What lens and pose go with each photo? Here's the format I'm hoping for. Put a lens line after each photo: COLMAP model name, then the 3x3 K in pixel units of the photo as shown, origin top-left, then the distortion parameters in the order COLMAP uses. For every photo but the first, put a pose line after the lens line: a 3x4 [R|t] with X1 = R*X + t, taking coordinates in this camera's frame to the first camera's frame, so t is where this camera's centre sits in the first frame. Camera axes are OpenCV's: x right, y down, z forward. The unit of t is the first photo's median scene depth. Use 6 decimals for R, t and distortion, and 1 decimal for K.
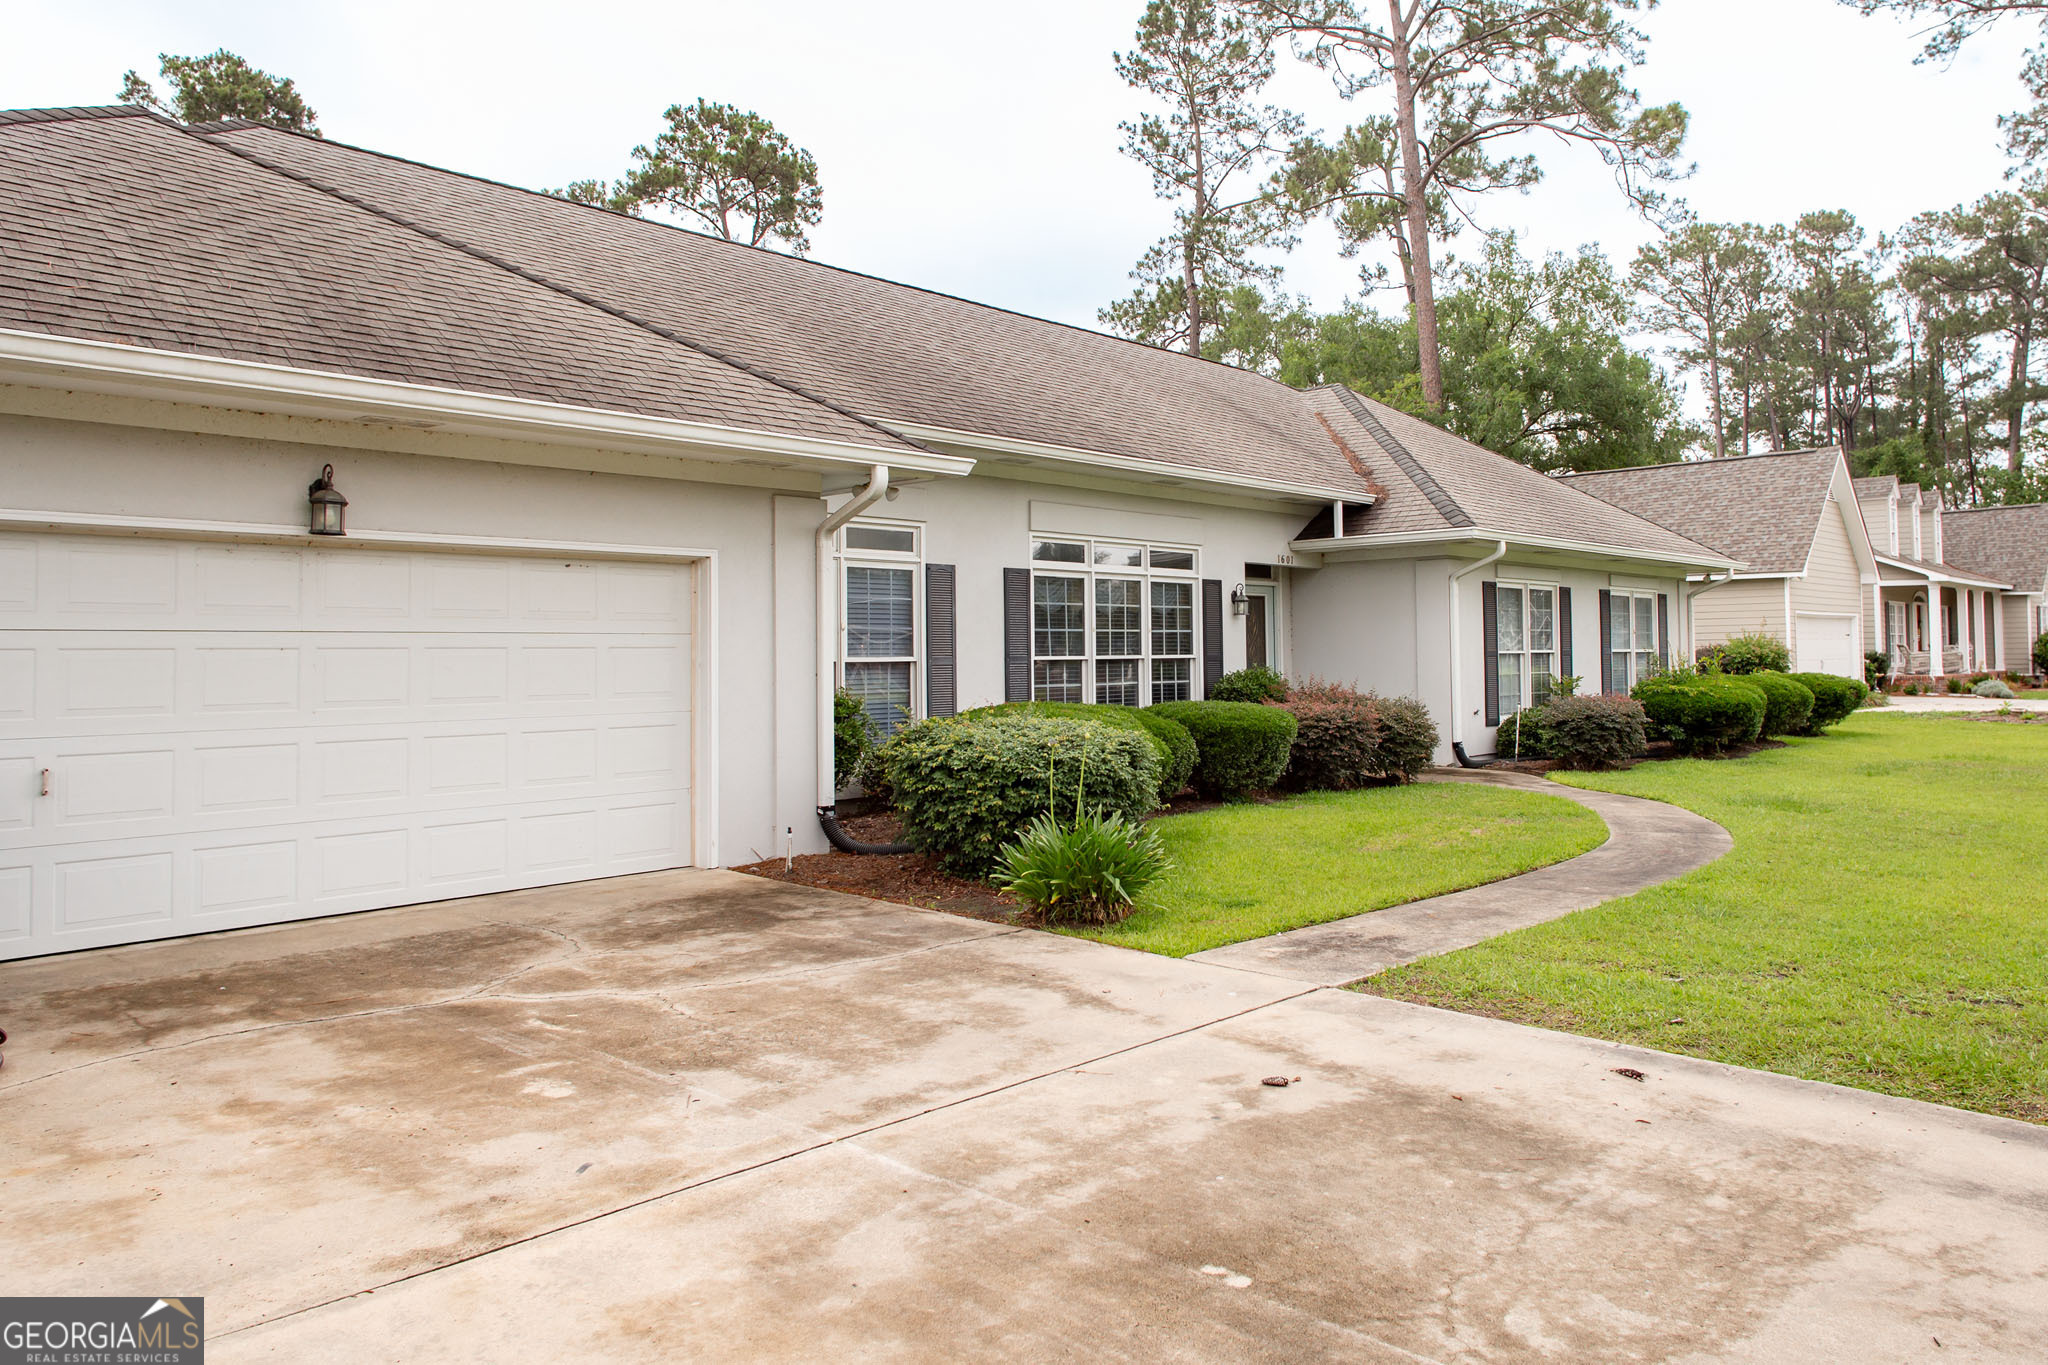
lens RADIAL K [[1401.7, 0, 1130.0], [0, 1401.7, 613.7], [0, 0, 1]] dist [0.020477, -0.000940]
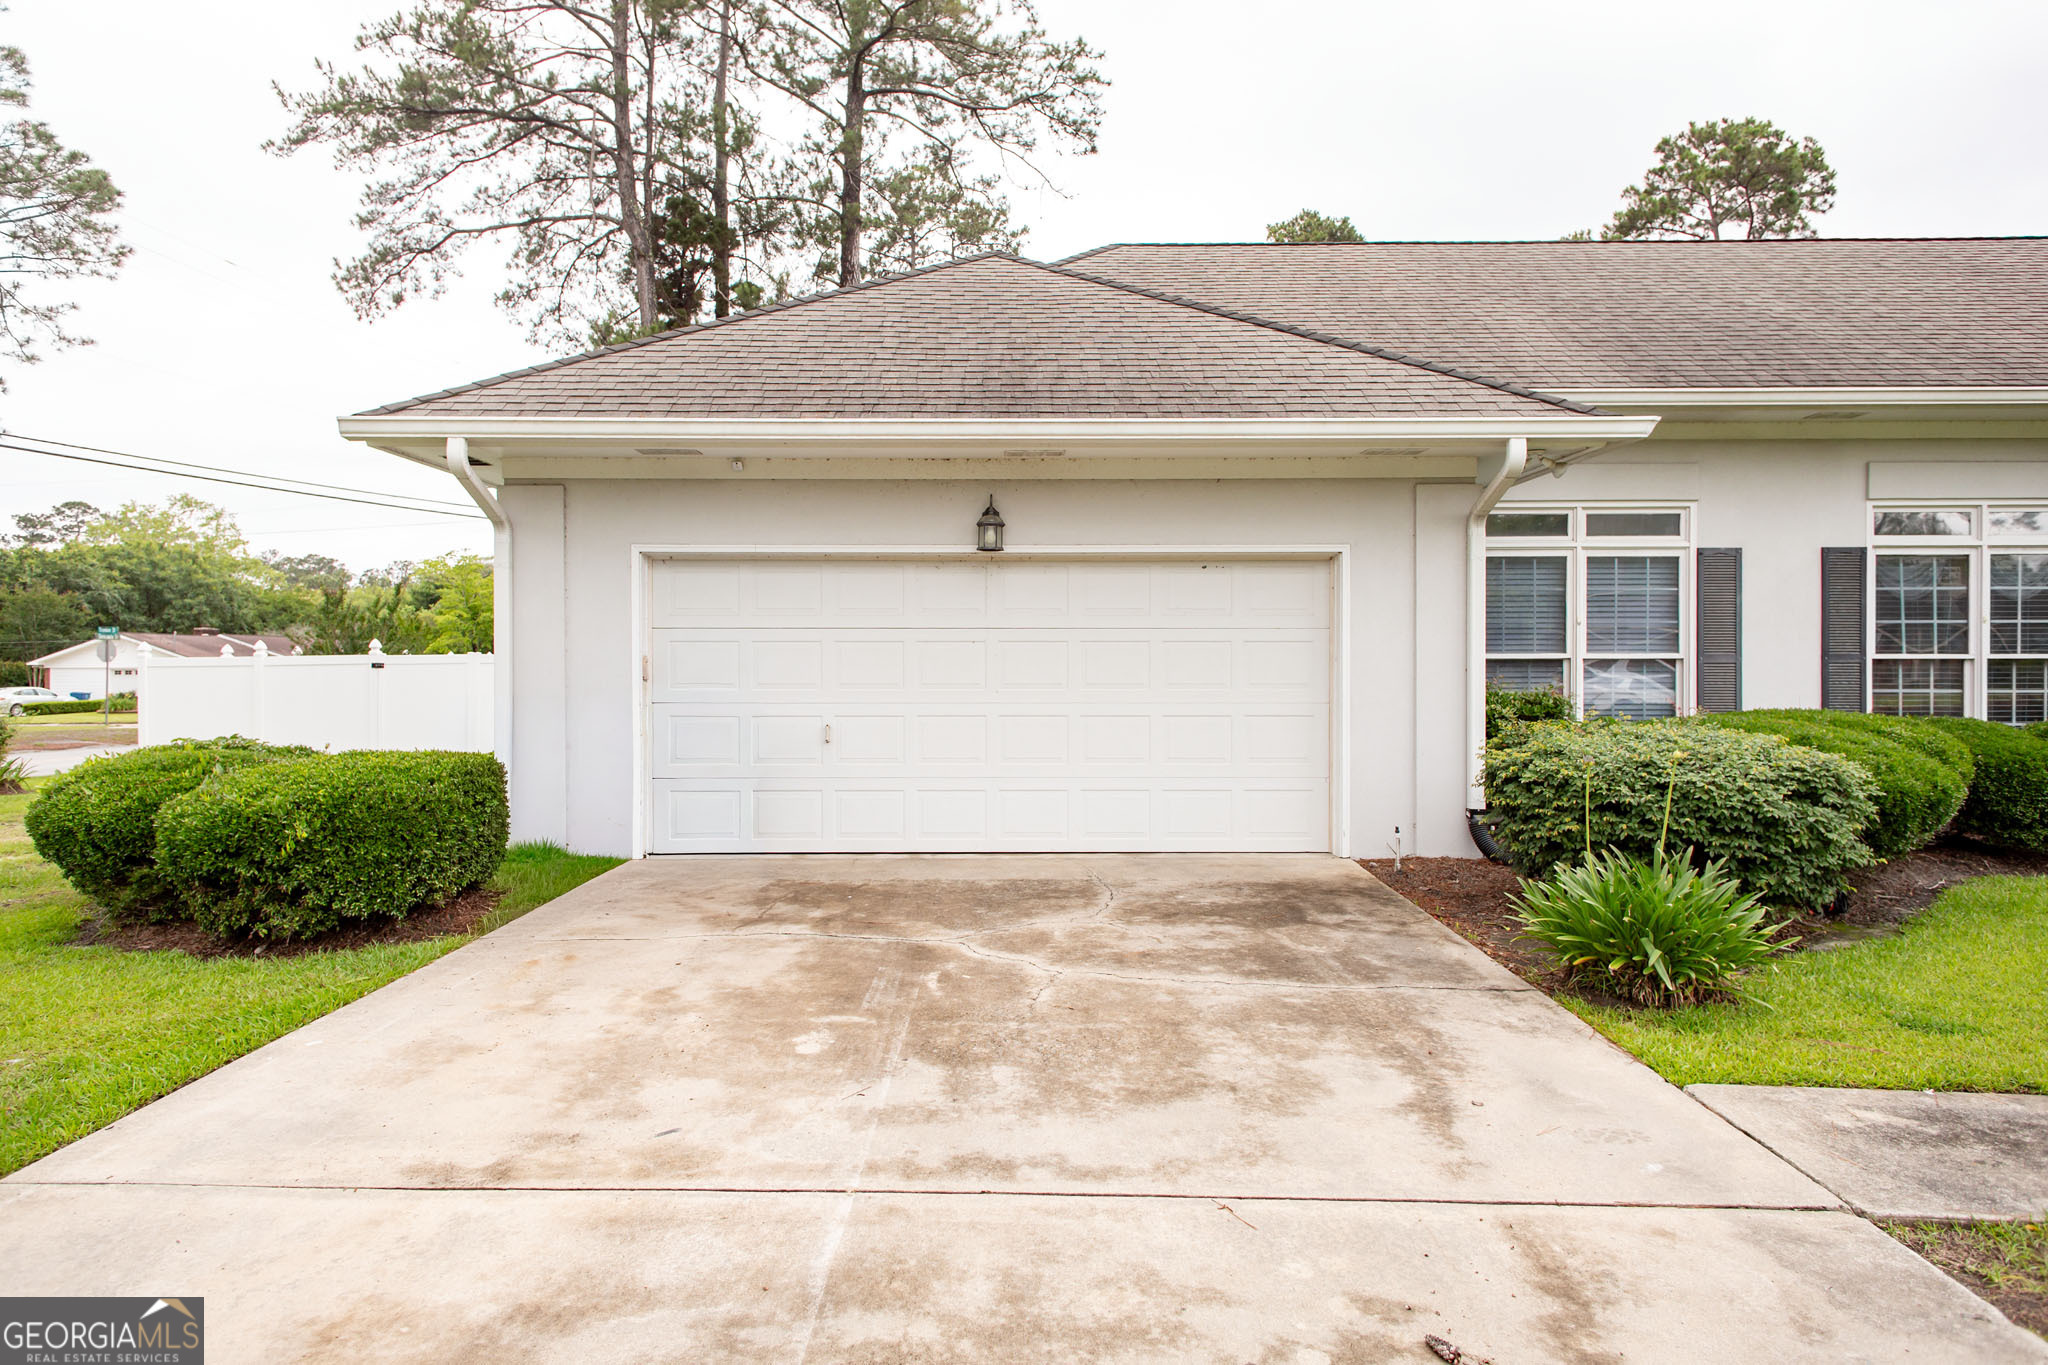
lens RADIAL K [[1154.1, 0, 1018.3], [0, 1154.1, 666.3], [0, 0, 1]] dist [0.021080, -0.001572]
pose [[0.655172, 0.013777, -0.755354, 0.091878], [0.016276, 0.999344, 0.032344, 0.005800], [0.755304, -0.033486, 0.654519, 0.140775]]
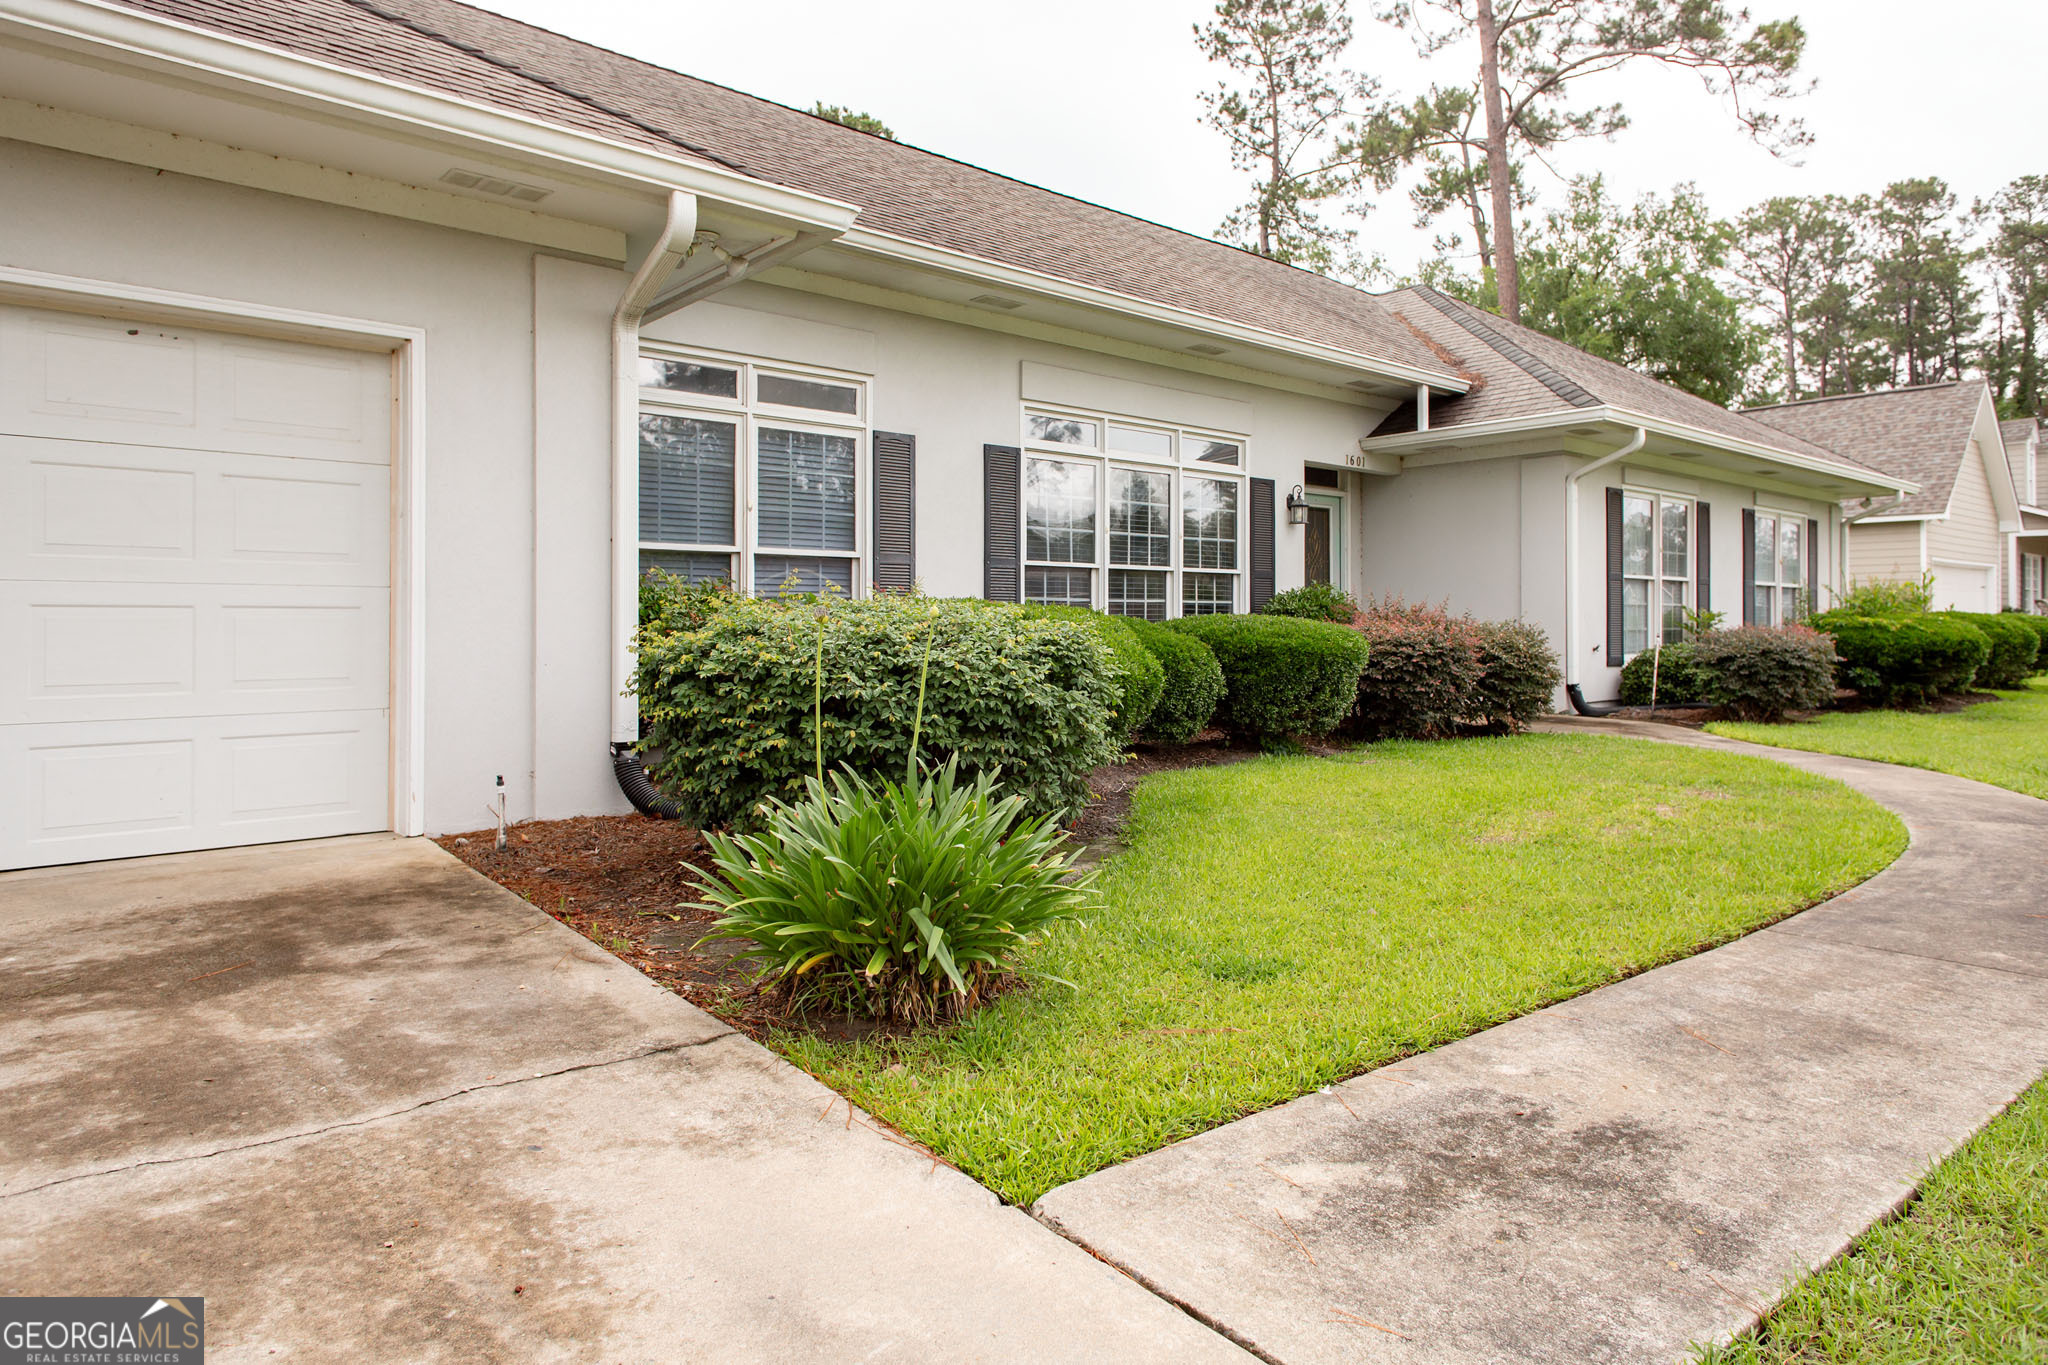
lens RADIAL K [[1202.1, 0, 1045.8], [0, 1202.1, 614.7], [0, 0, 1]] dist [0.020969, -0.000983]
pose [[0.990078, 0.010958, -0.140089, 0.029353], [-0.007328, 0.999625, 0.026399, 0.033544], [0.140326, -0.025111, 0.989787, 0.258136]]
